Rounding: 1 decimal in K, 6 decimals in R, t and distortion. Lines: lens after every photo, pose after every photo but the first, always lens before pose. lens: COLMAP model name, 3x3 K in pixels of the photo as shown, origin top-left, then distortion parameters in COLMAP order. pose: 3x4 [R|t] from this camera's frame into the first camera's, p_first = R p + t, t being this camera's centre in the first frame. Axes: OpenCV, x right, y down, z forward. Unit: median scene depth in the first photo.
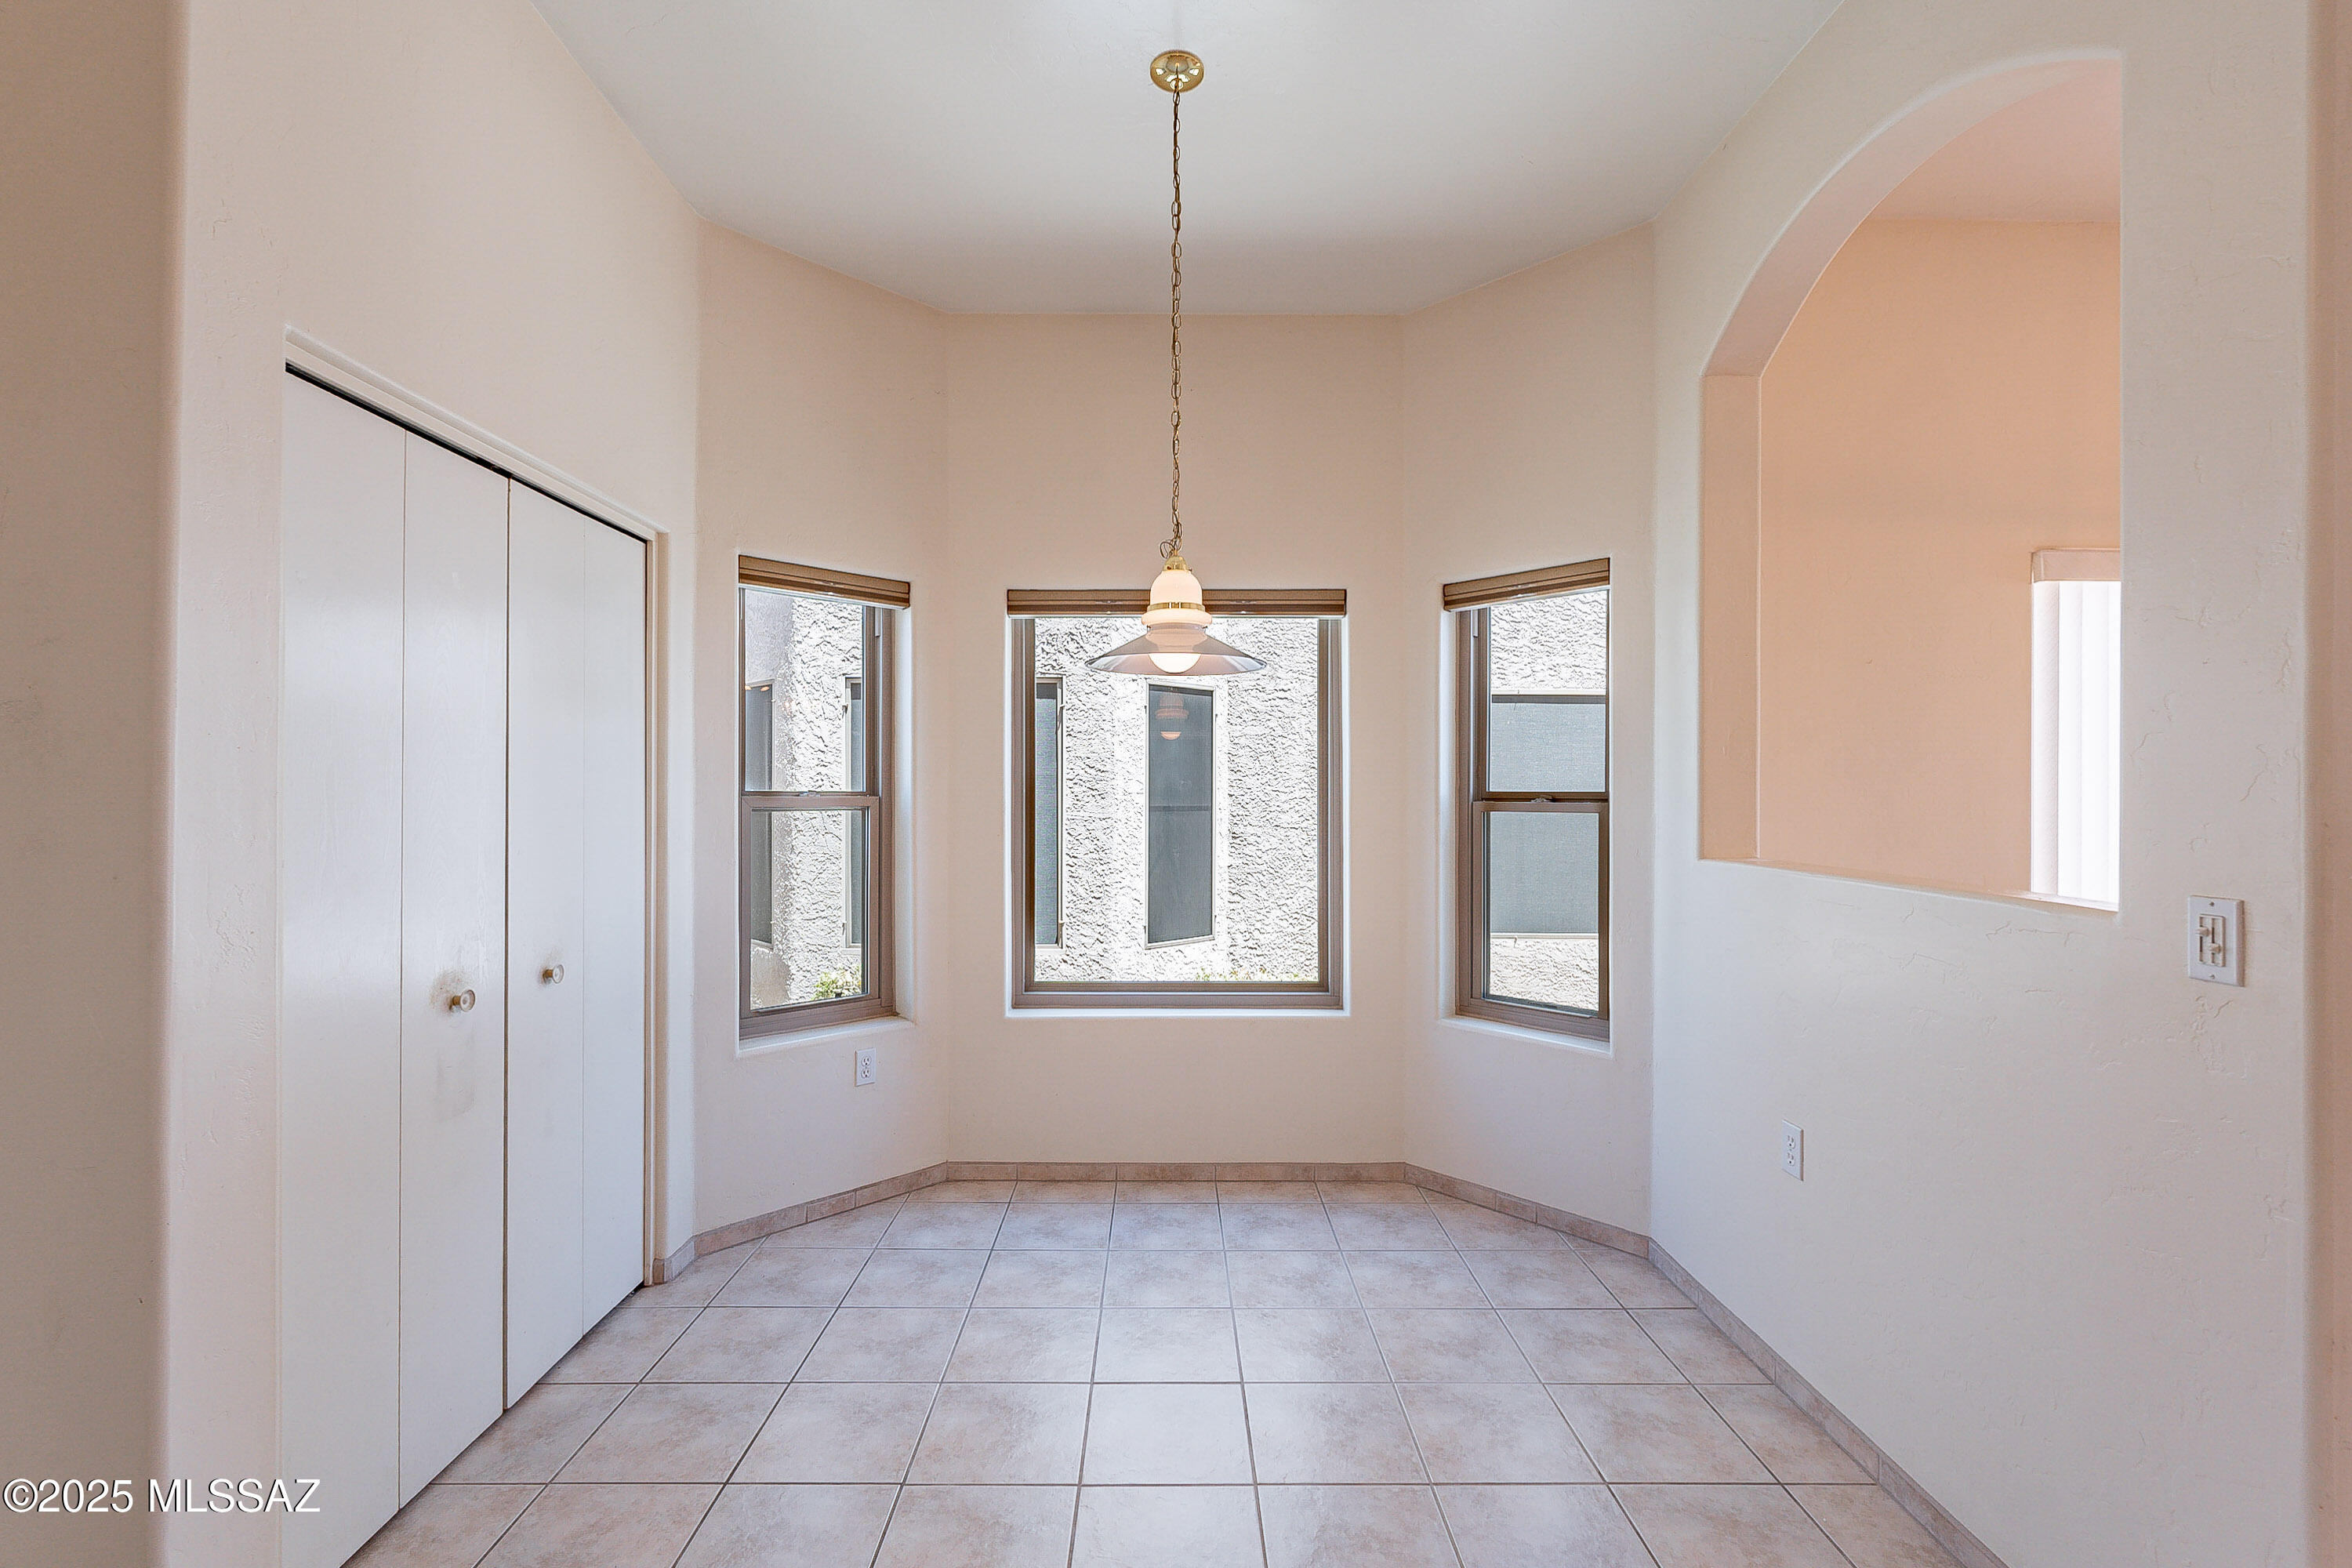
lens RADIAL K [[1033.1, 0, 1170.5], [0, 1033.1, 788.9], [0, 0, 1]] dist [-0.001843, -0.000066]
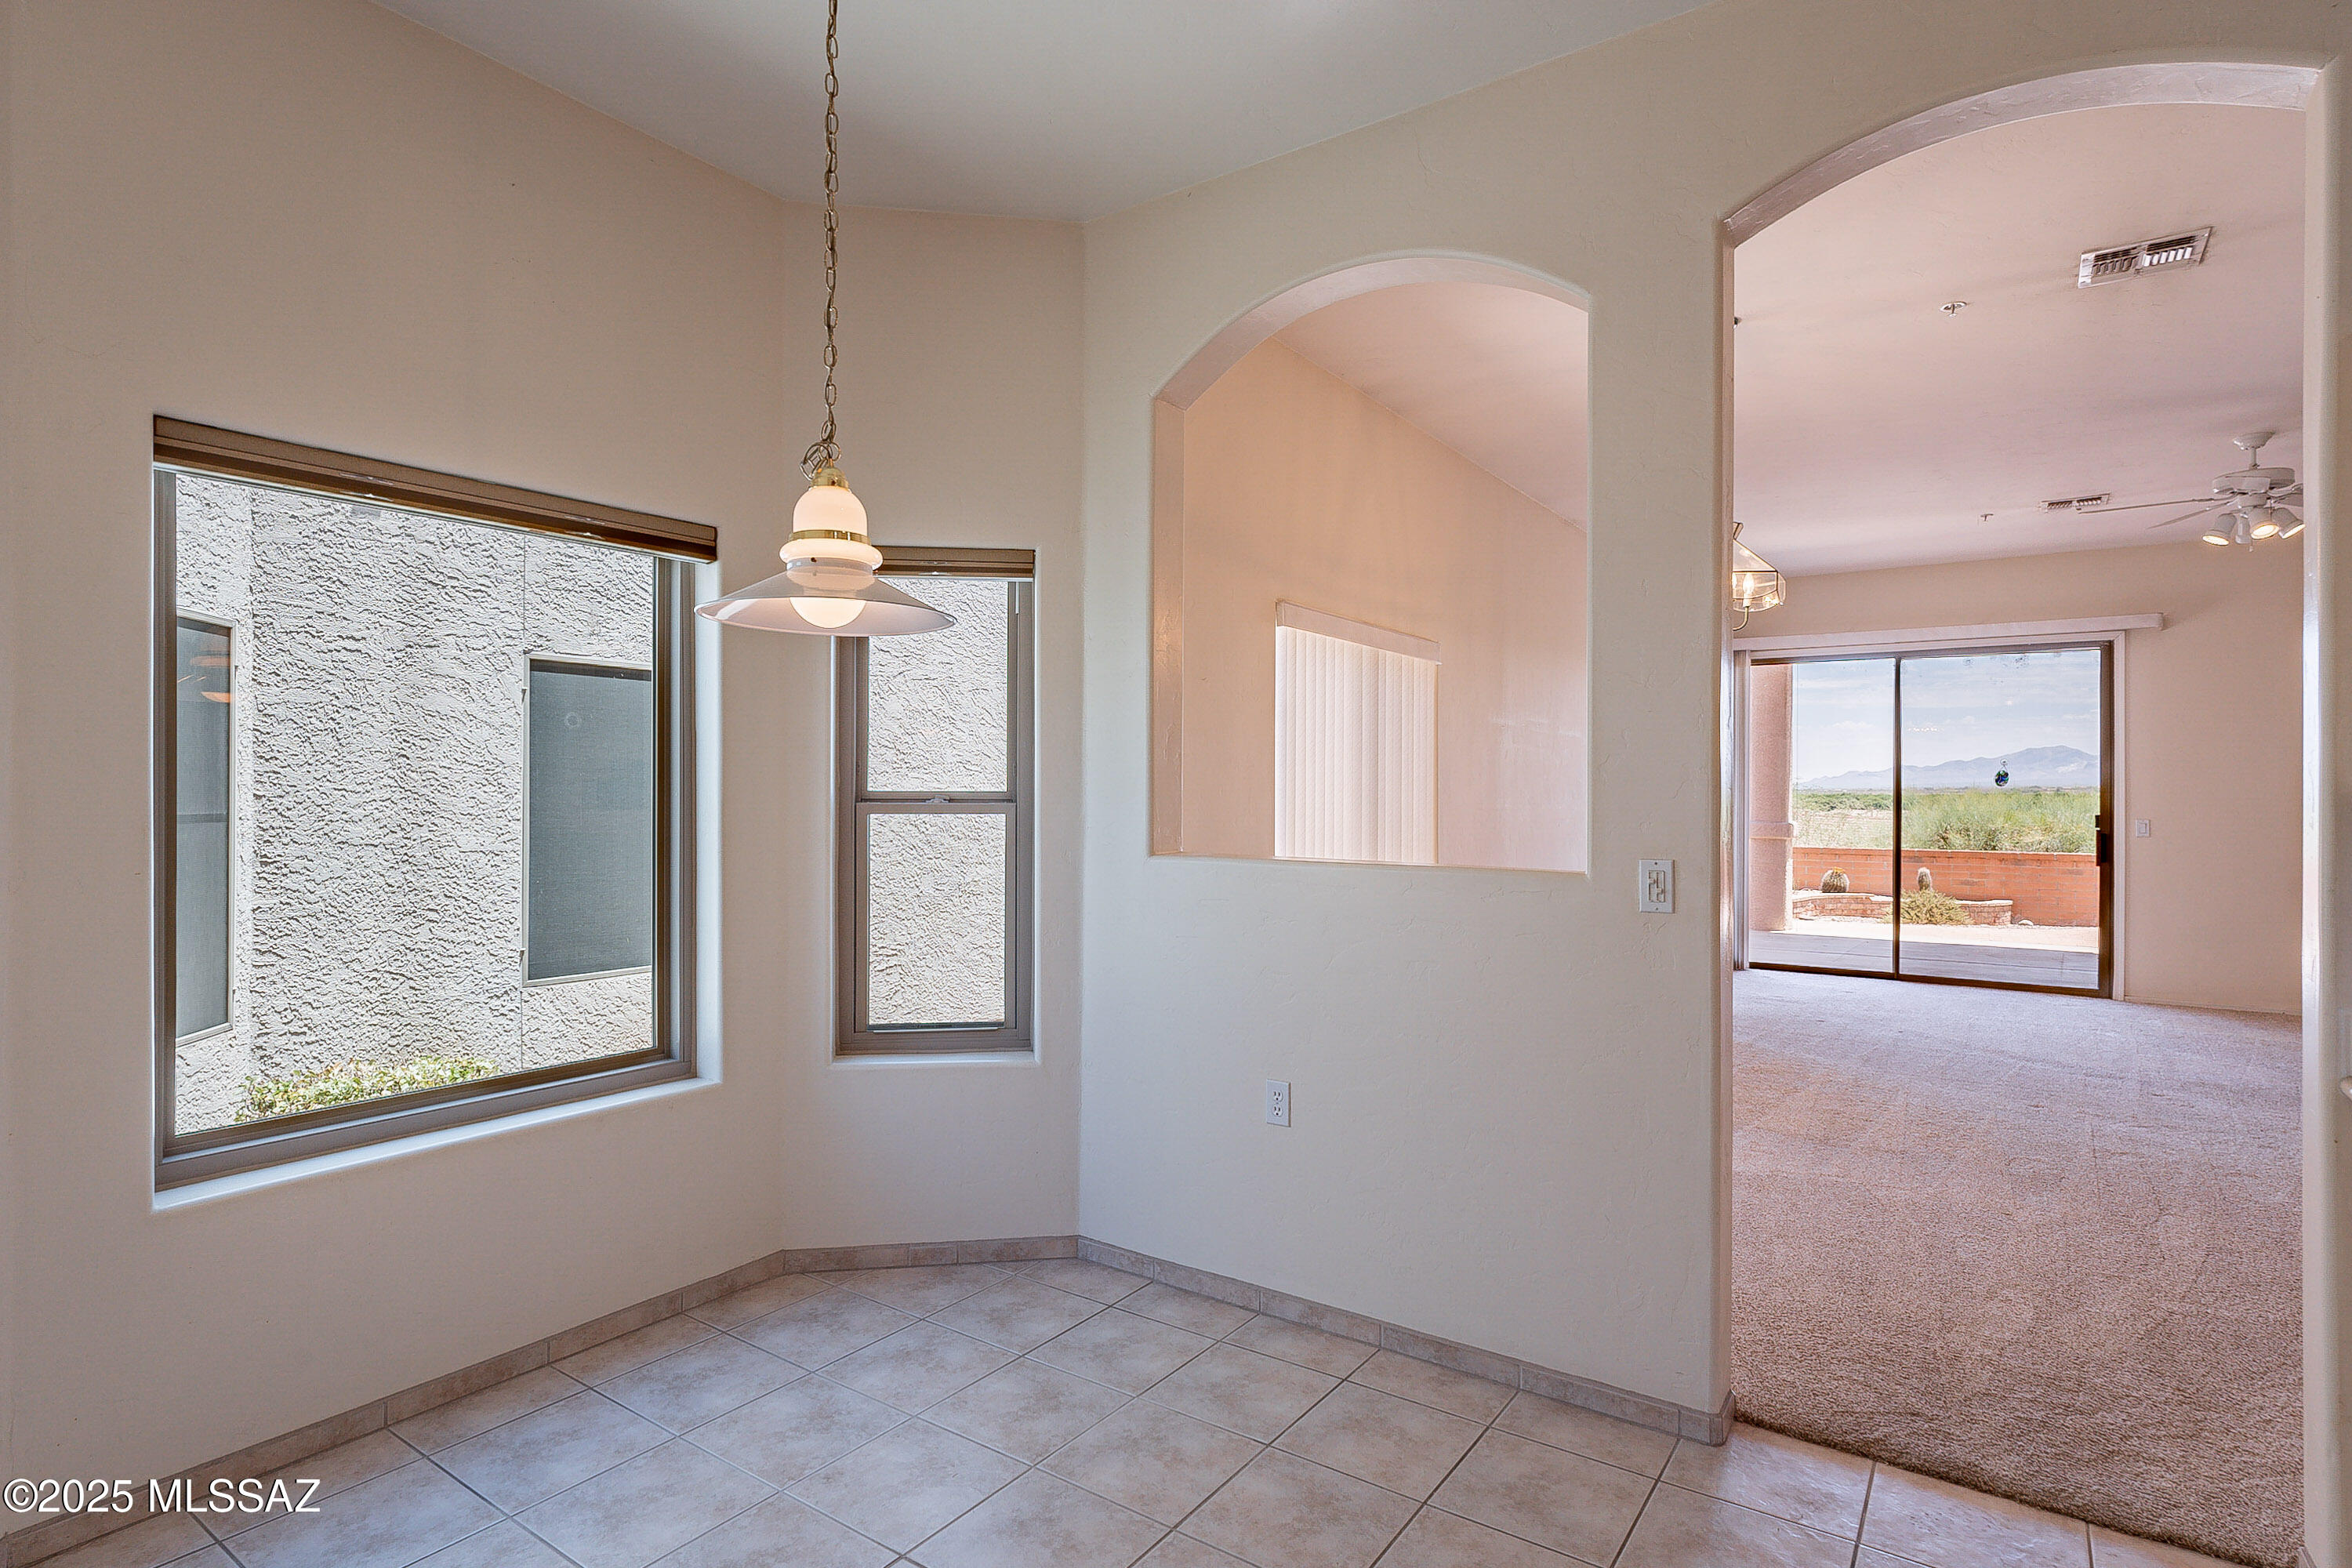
lens RADIAL K [[1188.5, 0, 1183.5], [0, 1188.5, 791.6], [0, 0, 1]] dist [-0.003766, 0.000328]
pose [[0.578171, 0.000664, 0.815915, -0.371465], [-0.003354, 0.999993, 0.001563, 0.000356], [-0.815909, -0.003640, 0.578169, 0.220344]]
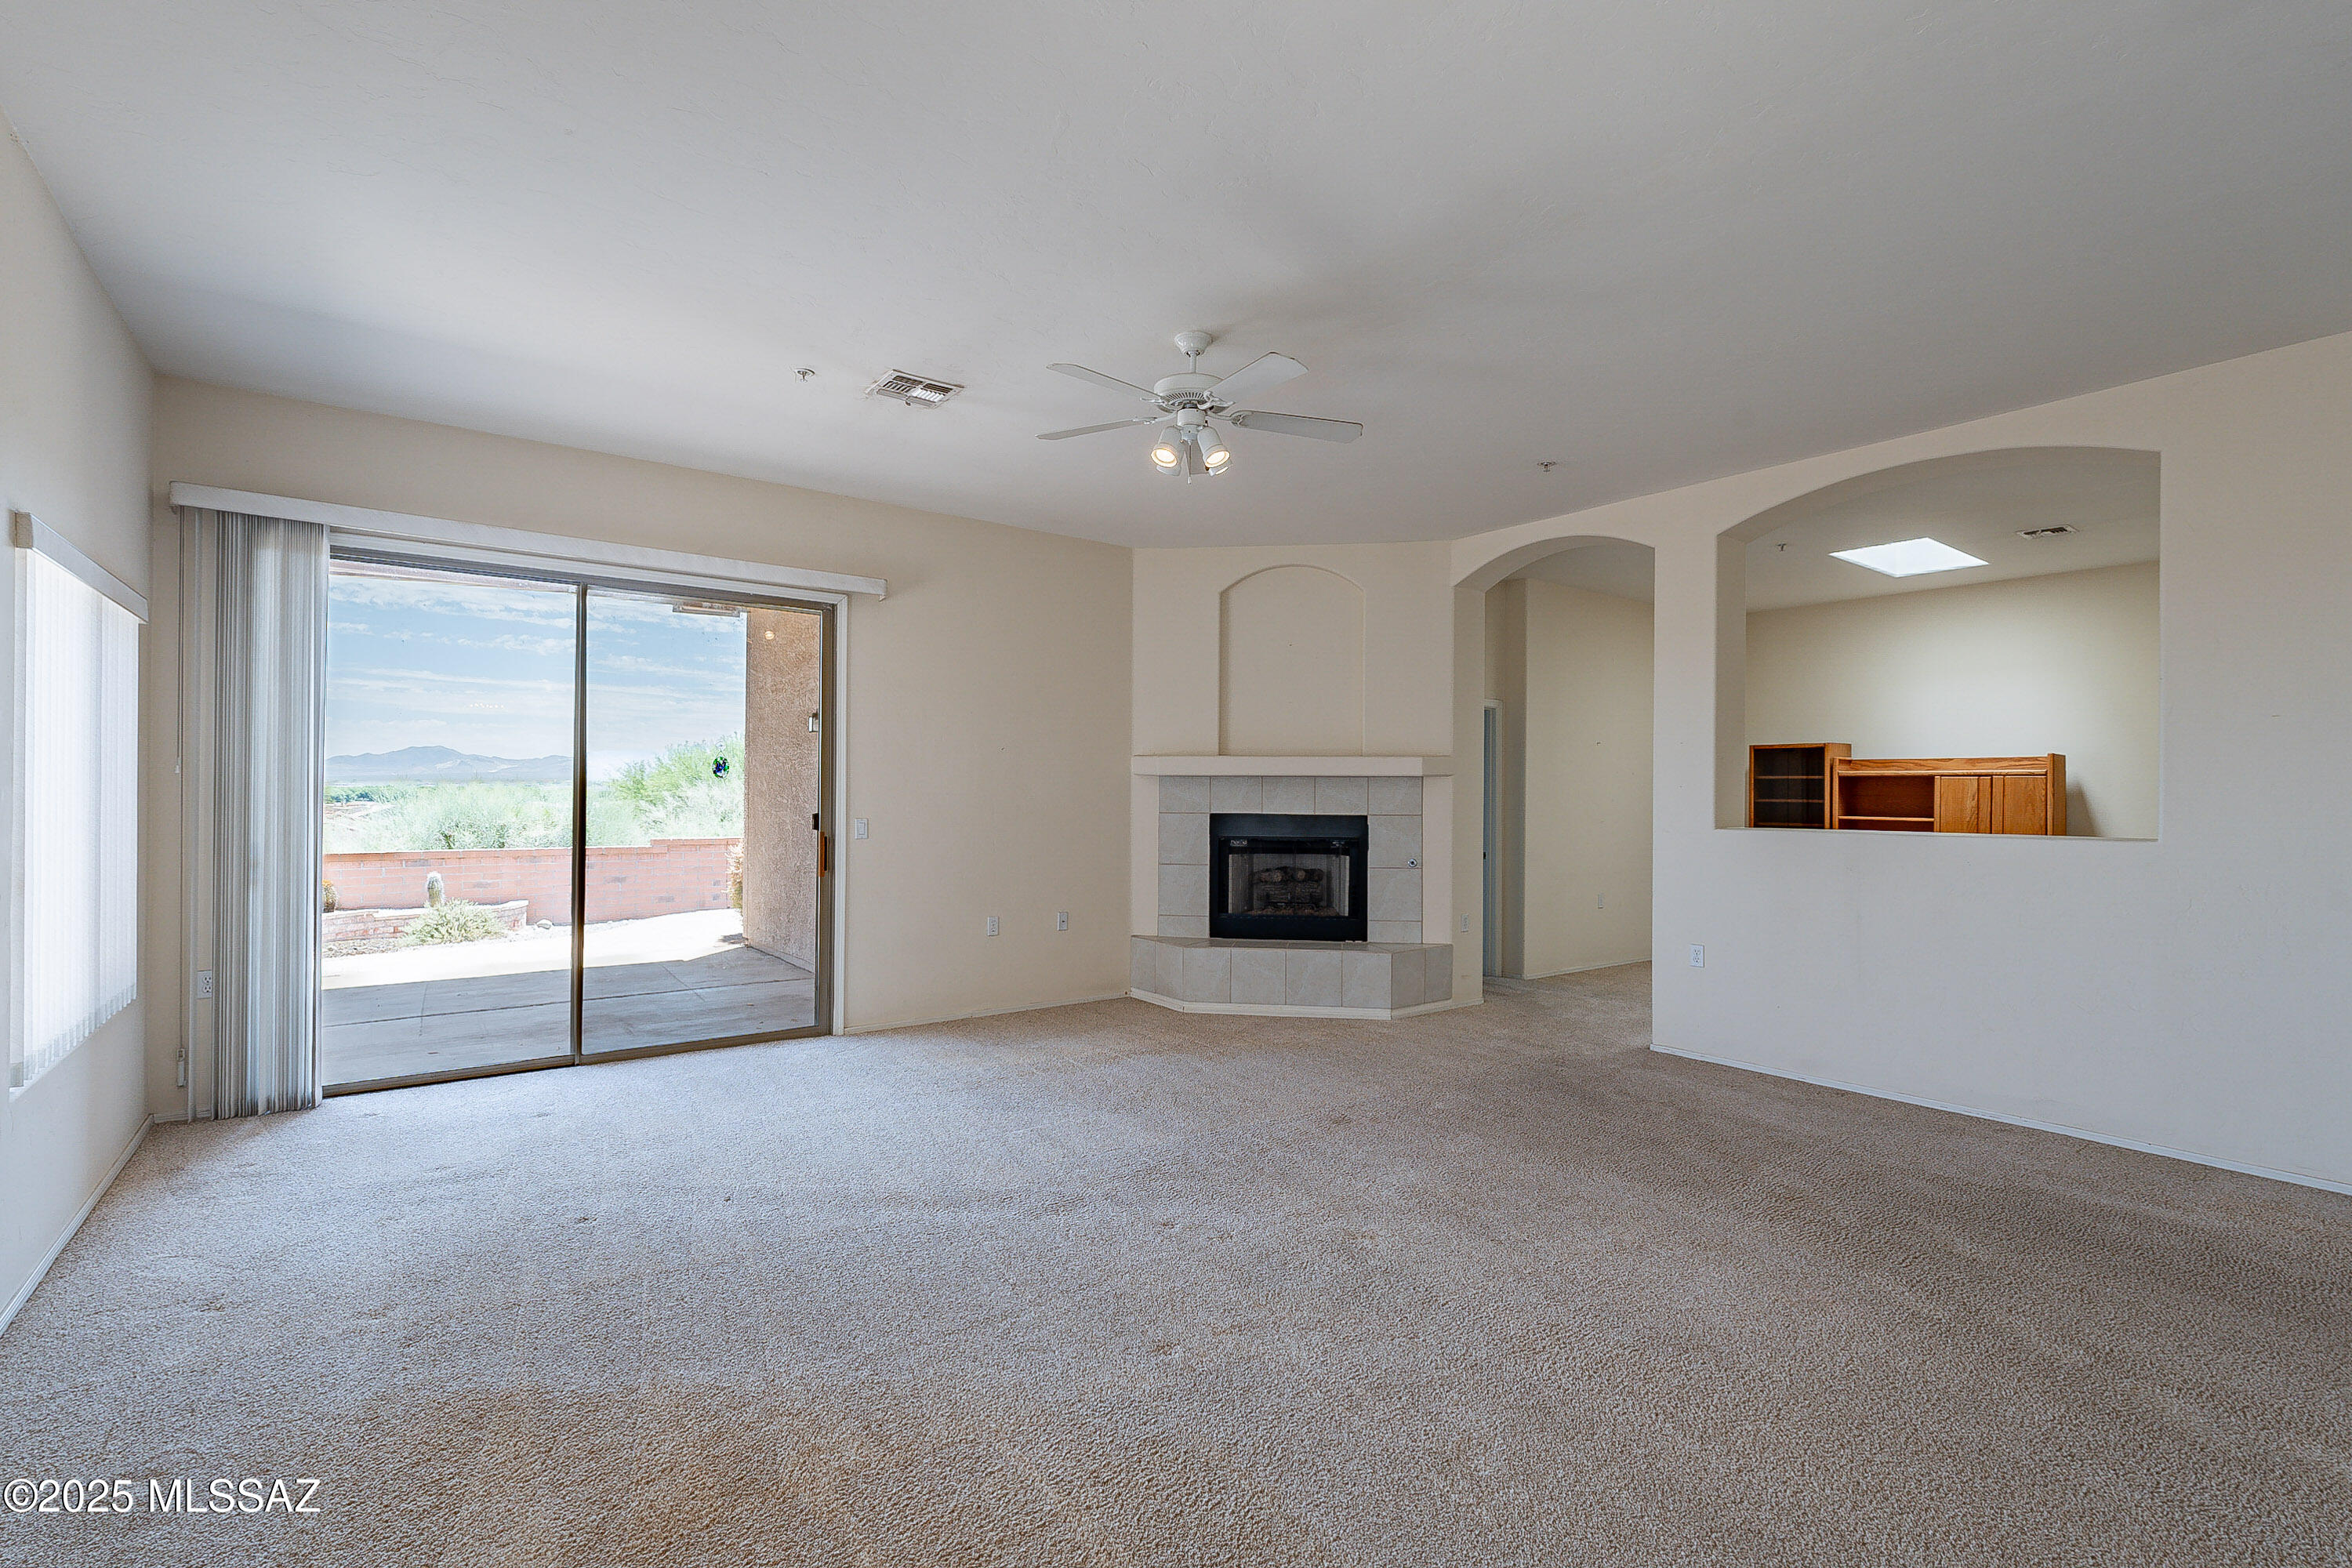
lens RADIAL K [[1033.1, 0, 1170.5], [0, 1033.1, 788.9], [0, 0, 1]] dist [-0.001843, -0.000066]
pose [[-0.592966, -0.002750, 0.805223, 0.918163], [-0.009265, 0.999951, -0.003408, 0.003024], [-0.805174, -0.009481, -0.592963, 0.646776]]
